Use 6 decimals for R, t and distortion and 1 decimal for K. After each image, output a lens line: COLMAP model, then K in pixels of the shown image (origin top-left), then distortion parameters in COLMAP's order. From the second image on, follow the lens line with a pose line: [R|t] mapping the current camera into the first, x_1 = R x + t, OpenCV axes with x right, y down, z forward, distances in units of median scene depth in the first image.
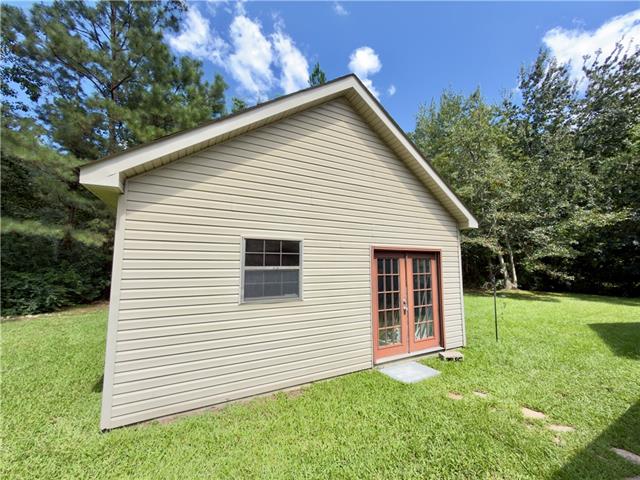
lens RADIAL K [[255.7, 0, 319.6], [0, 255.7, 234.8], [0, 0, 1]] dist [0.004487, -0.000173]
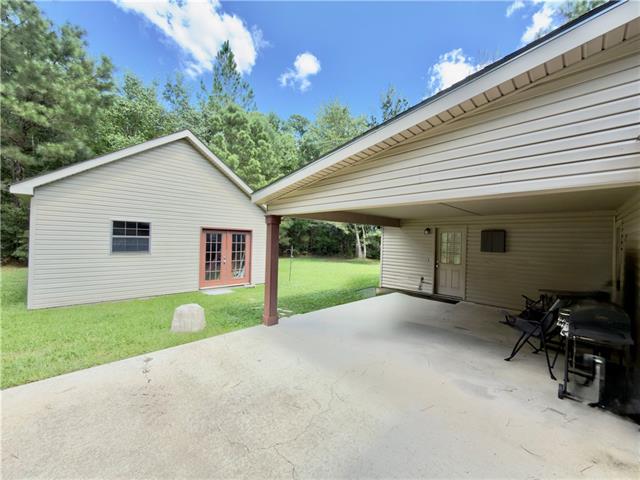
lens RADIAL K [[255.7, 0, 318.0], [0, 255.7, 234.6], [0, 0, 1]] dist [0.004487, -0.000173]
pose [[0.959850, 0.027212, 0.279191, 0.464215], [-0.054024, 0.994584, 0.088791, -0.096237], [-0.275262, -0.100309, 0.956122, -0.898718]]
